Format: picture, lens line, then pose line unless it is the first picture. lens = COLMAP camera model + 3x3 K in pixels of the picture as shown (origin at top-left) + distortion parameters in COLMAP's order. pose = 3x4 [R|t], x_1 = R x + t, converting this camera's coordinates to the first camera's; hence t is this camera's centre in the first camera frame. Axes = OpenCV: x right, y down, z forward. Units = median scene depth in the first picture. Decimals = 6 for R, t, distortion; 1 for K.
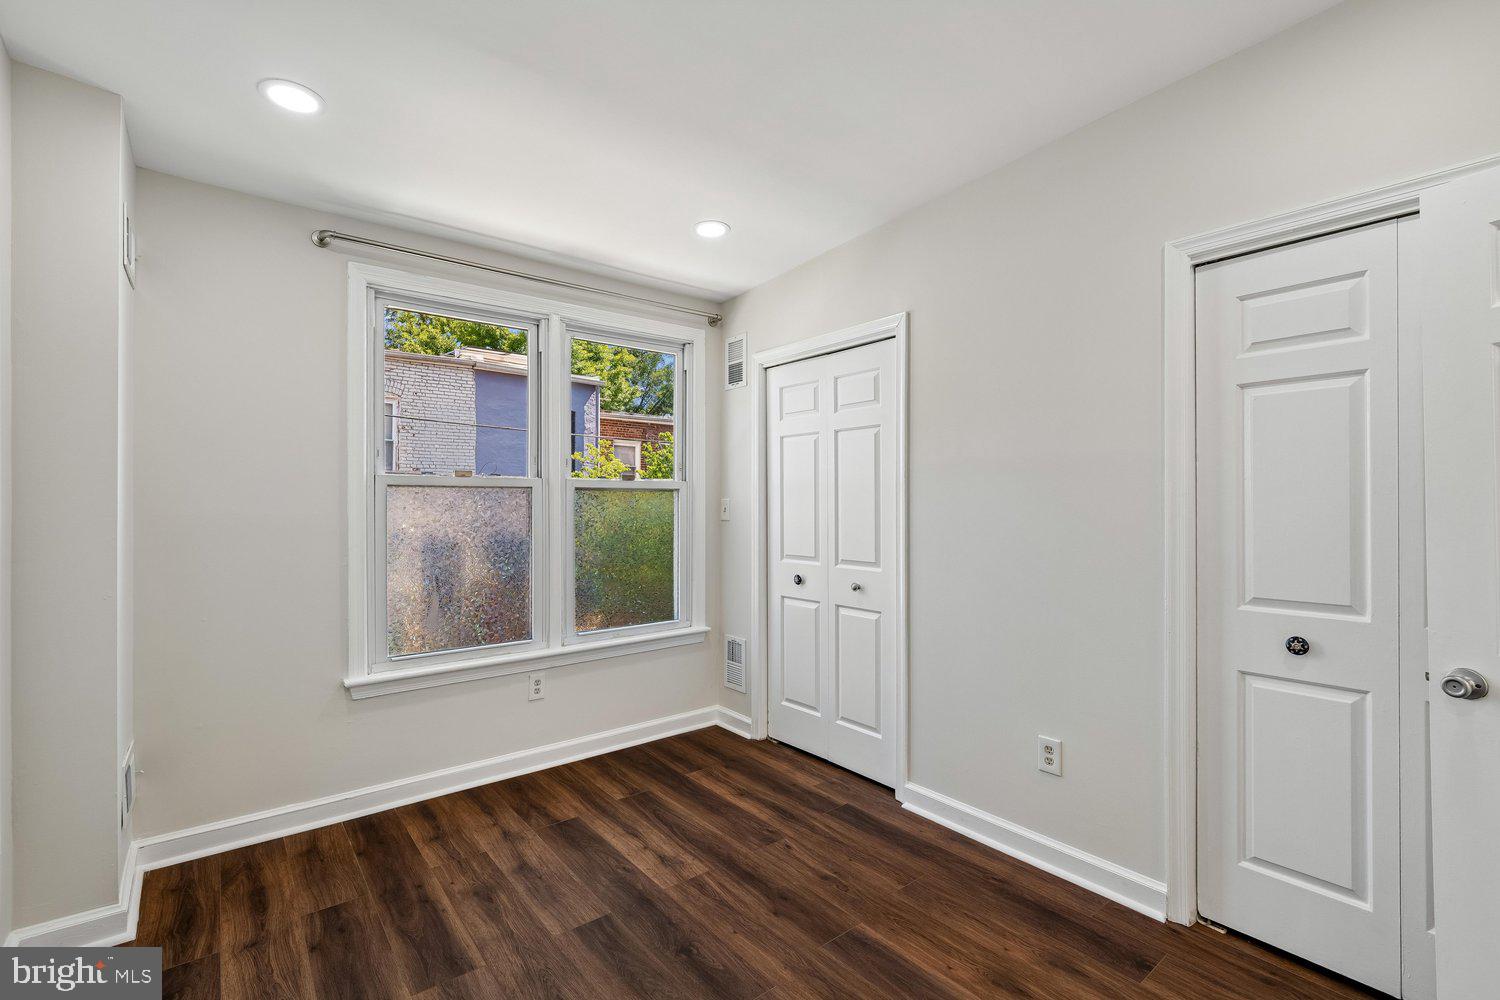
lens RADIAL K [[666.4, 0, 748.3], [0, 666.4, 493.2], [0, 0, 1]] dist [-0.002182, 0.001581]
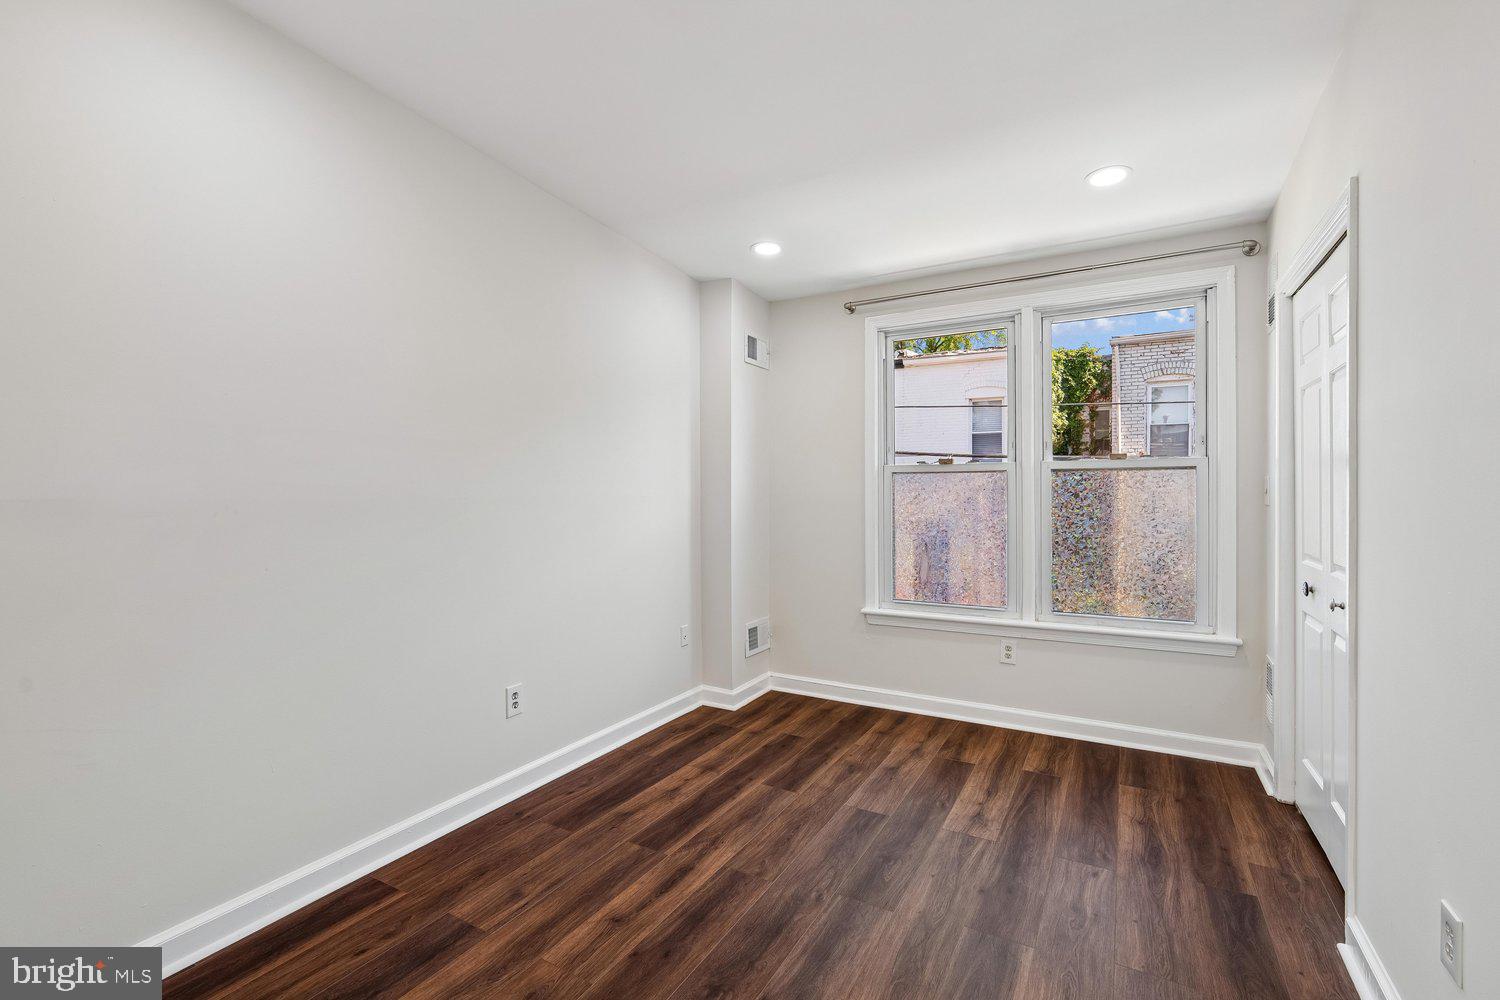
lens RADIAL K [[669.3, 0, 749.0], [0, 669.3, 476.3], [0, 0, 1]] dist [-0.004044, 0.000585]
pose [[0.361486, -0.024004, -0.932068, 0.651884], [0.017493, 0.999667, -0.018960, 0.017428], [0.932213, -0.009451, 0.361786, 0.240755]]
